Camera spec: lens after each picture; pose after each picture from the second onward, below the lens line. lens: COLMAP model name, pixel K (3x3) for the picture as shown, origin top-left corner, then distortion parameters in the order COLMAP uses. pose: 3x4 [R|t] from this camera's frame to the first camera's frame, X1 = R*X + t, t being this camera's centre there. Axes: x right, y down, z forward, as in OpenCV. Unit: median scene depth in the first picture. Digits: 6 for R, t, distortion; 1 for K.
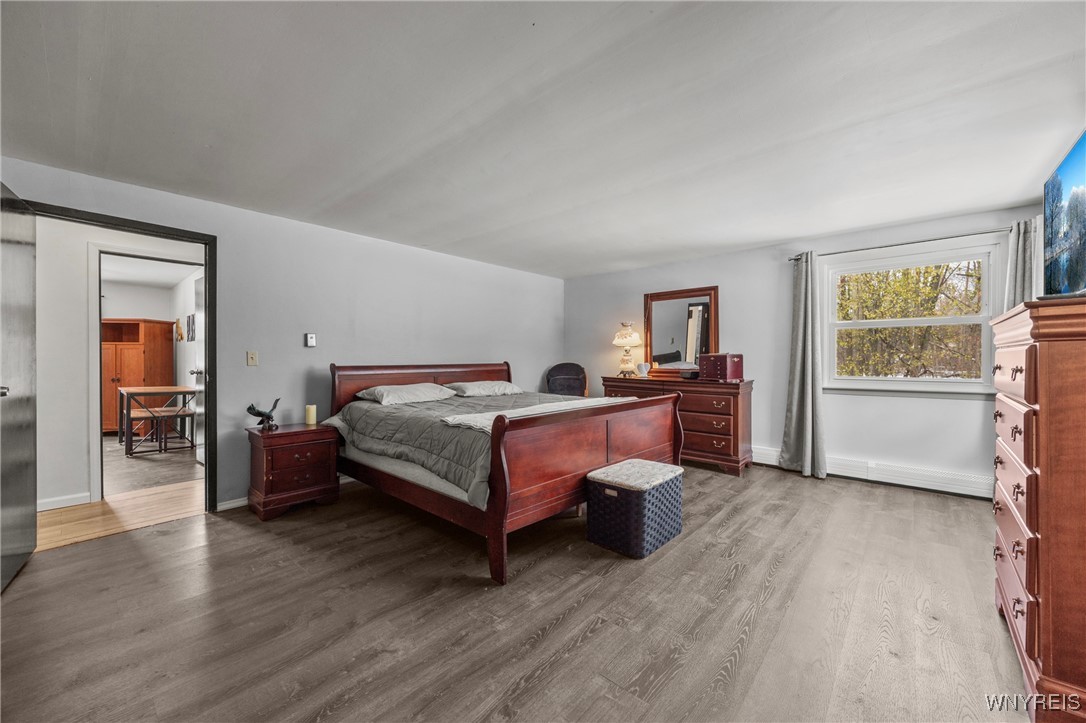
lens RADIAL K [[418.2, 0, 546.8], [0, 418.2, 359.1], [0, 0, 1]] dist [-0.002215, -0.000210]
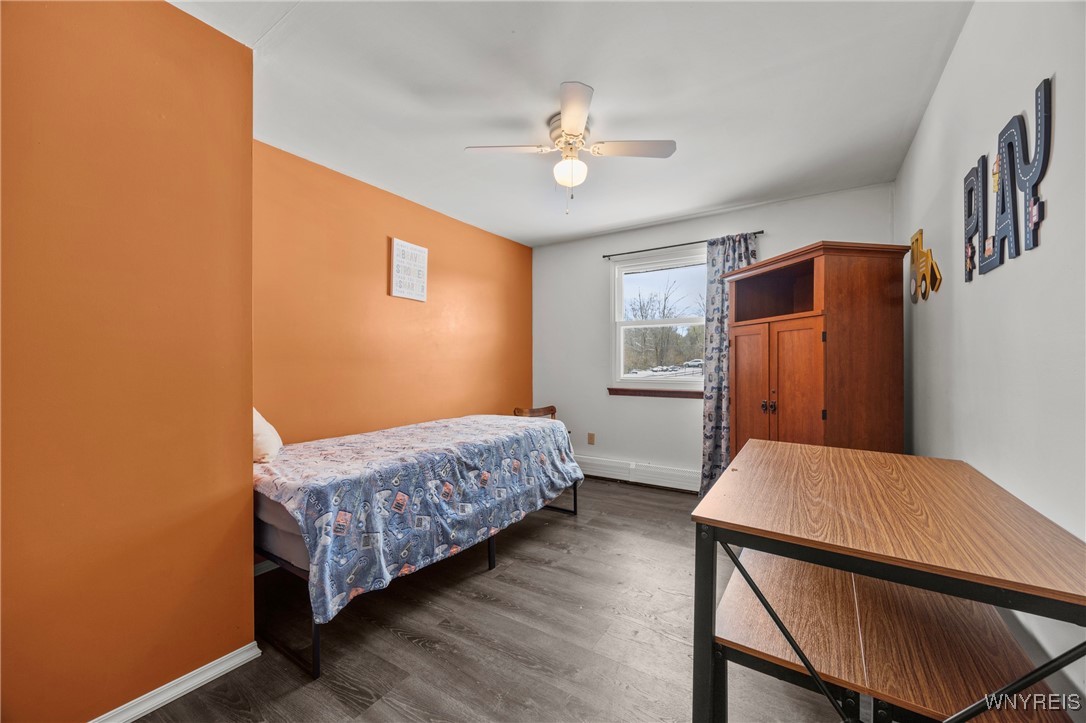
lens RADIAL K [[418.2, 0, 541.0], [0, 418.2, 362.8], [0, 0, 1]] dist [-0.002215, -0.000210]
pose [[0.147589, -0.004923, -0.989037, -0.647364], [-0.003311, 0.999980, -0.005472, 0.008319], [0.989043, 0.004082, 0.147570, 0.707644]]
